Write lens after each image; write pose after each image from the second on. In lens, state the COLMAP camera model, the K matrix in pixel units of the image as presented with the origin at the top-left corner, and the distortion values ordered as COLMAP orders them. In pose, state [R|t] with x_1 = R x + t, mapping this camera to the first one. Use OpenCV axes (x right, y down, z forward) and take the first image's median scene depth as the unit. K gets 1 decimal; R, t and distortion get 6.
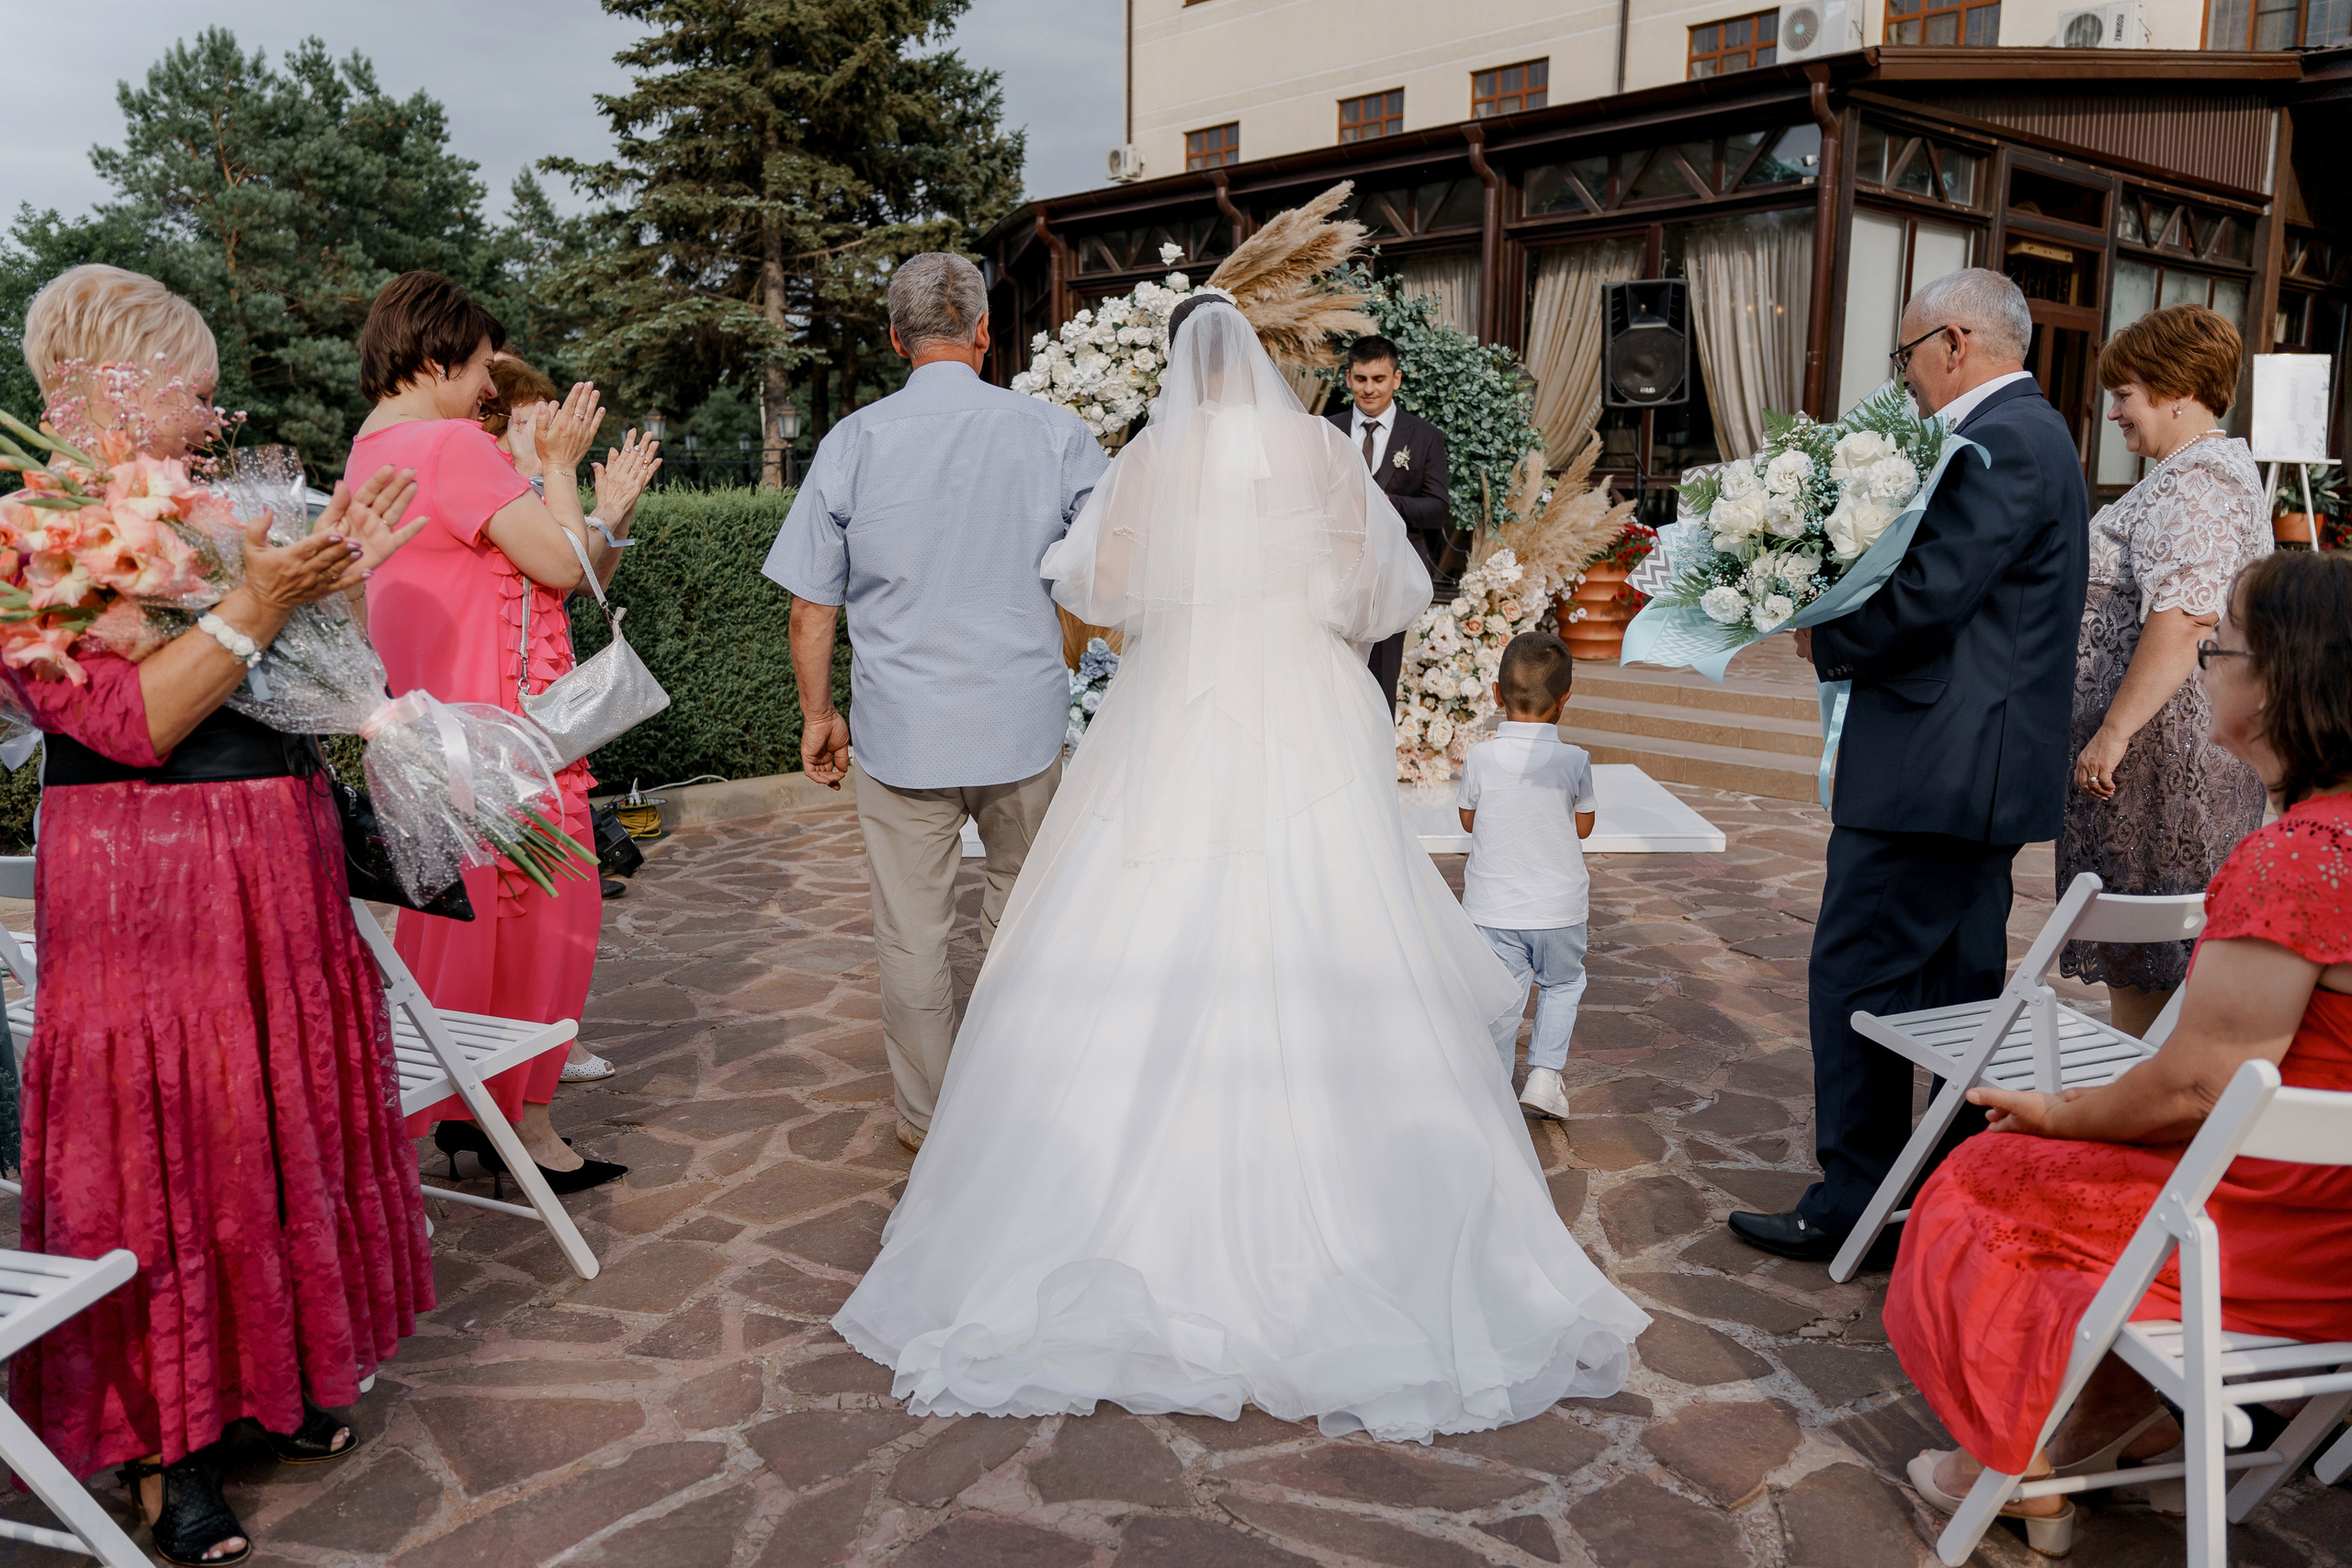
lens RADIAL K [[1926.7, 0, 1180.5], [0, 1926.7, 799.3], [0, 0, 1]] dist [0.044362, -0.030550]
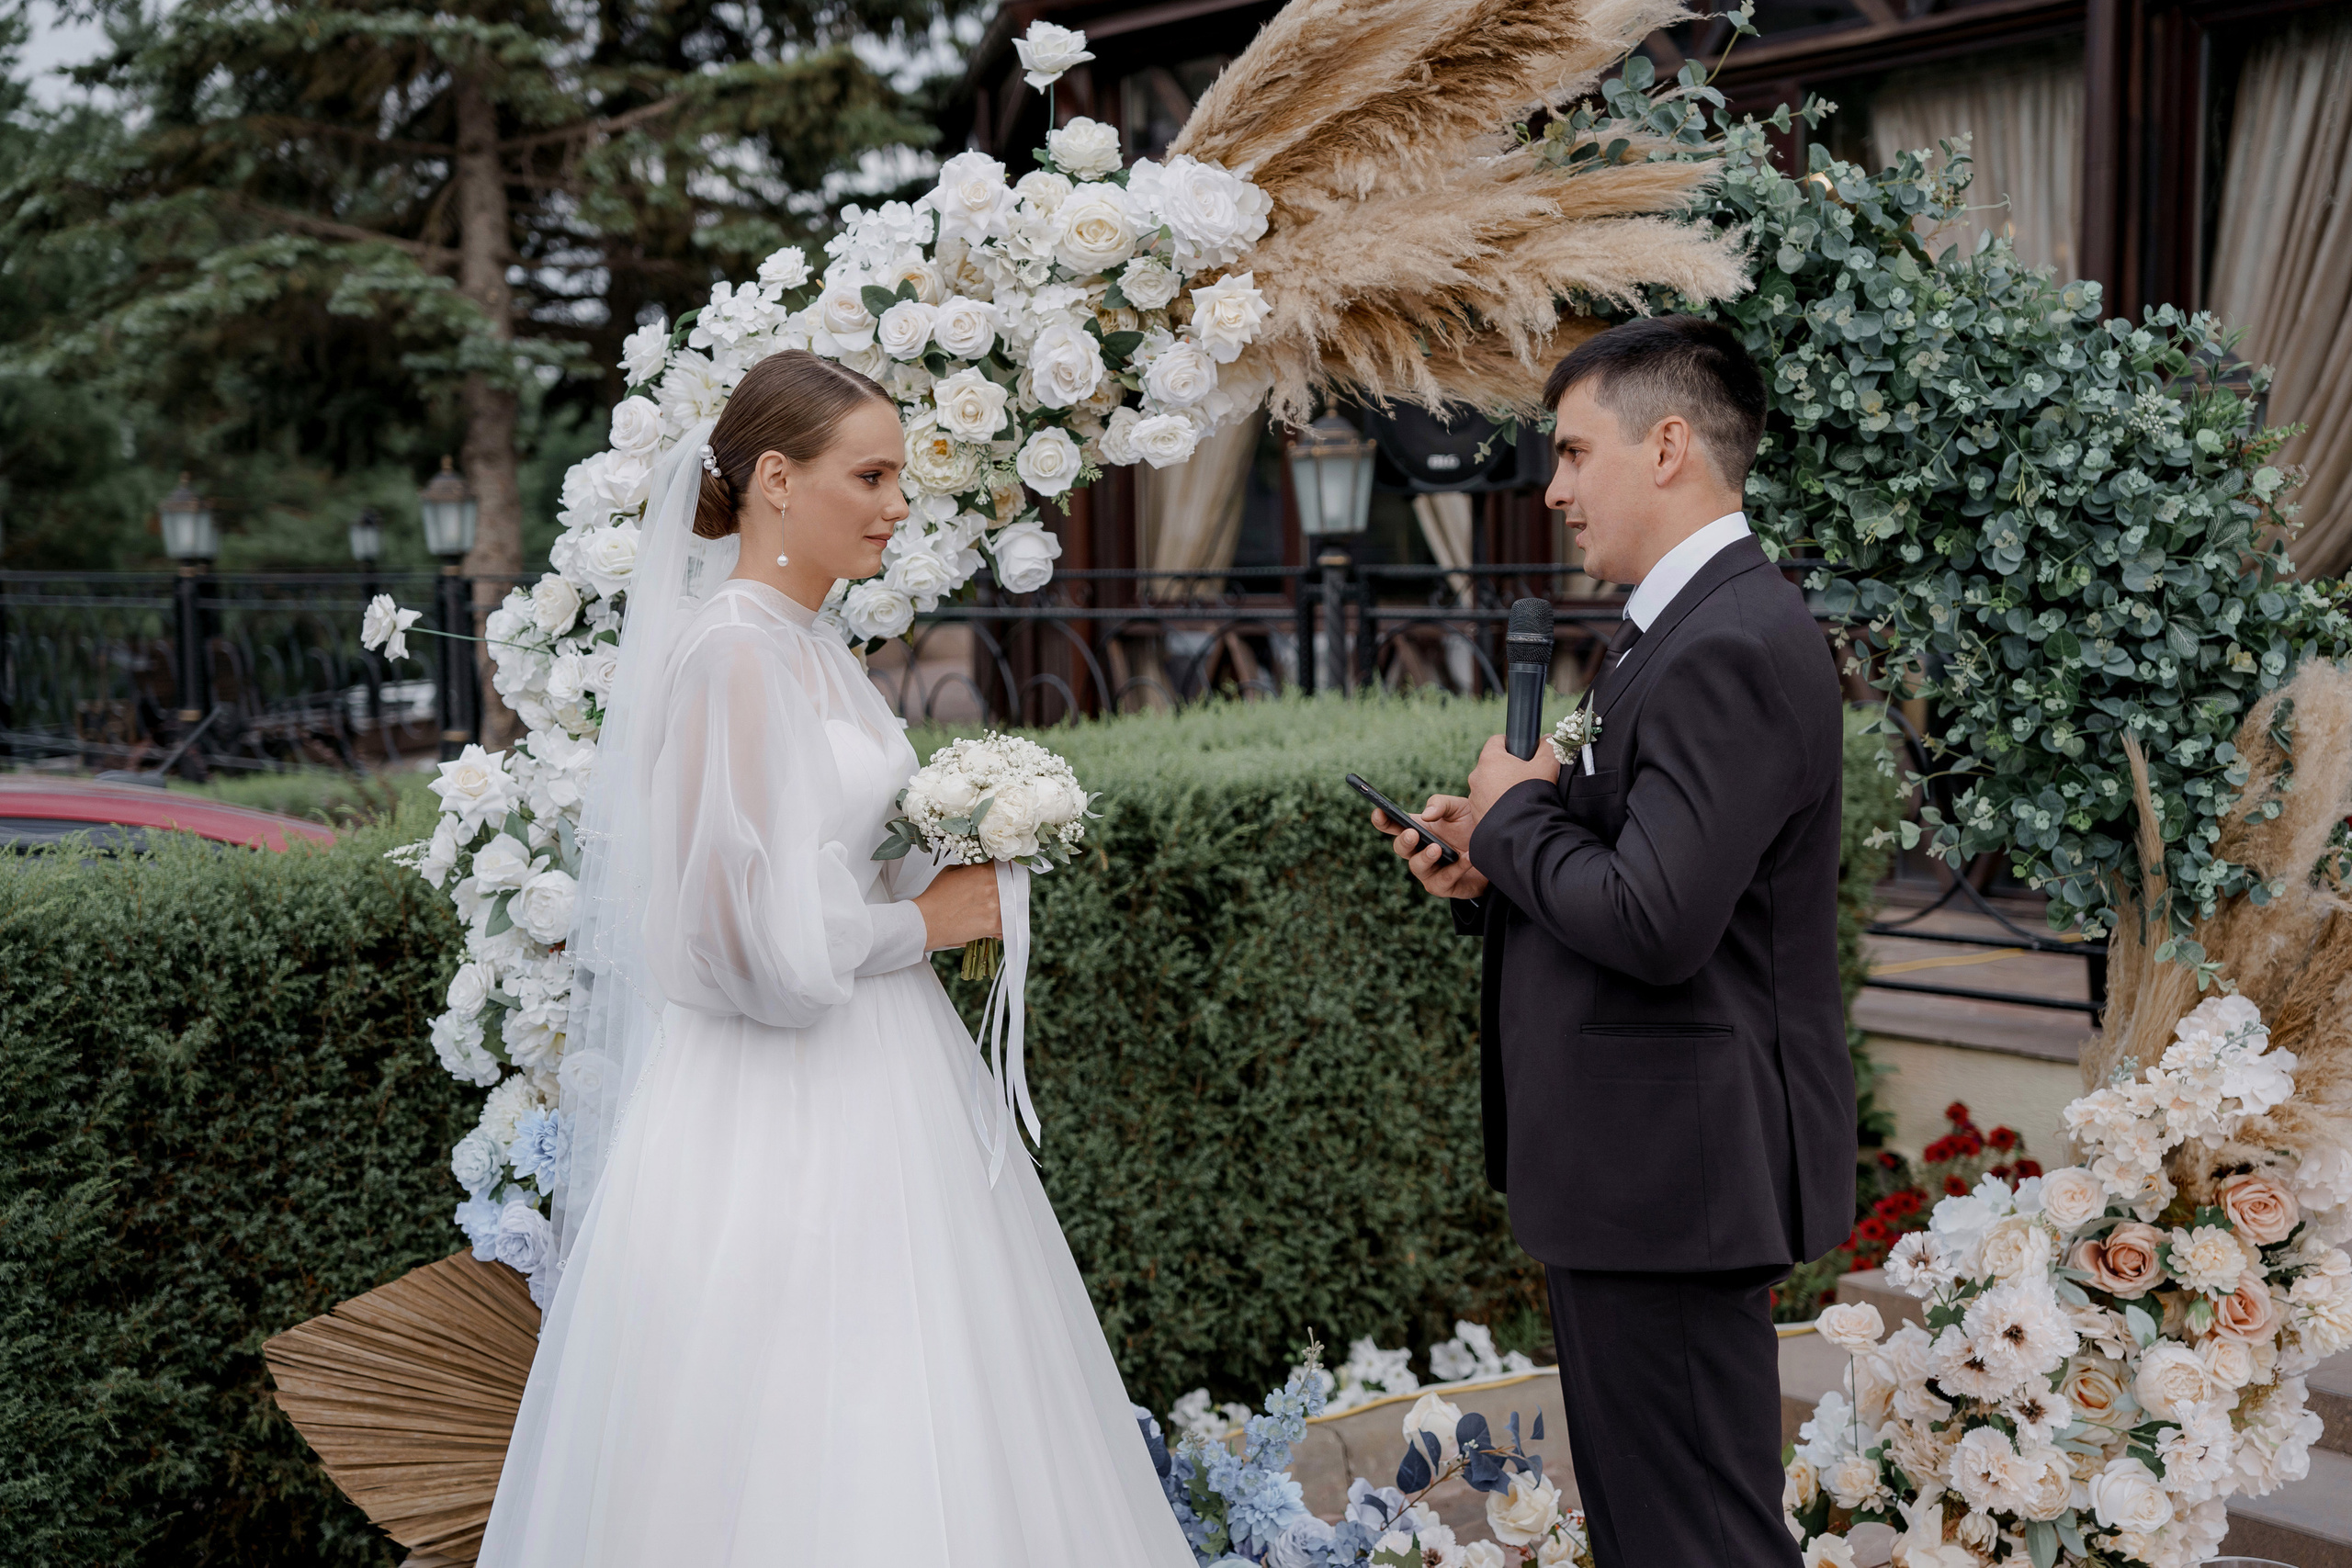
lens RADIAL K [[3552.6, 0, 1174.1], [0, 3552.6, 799.5], [0, 0, 1]] dist [0.244034, 0.000000]
pose [[0.995467, -0.022539, -0.092396, 0.062889], [0.014104, 0.995756, -0.090949, -0.113124], [0.094054, 0.089234, 0.991560, 0.447373]]
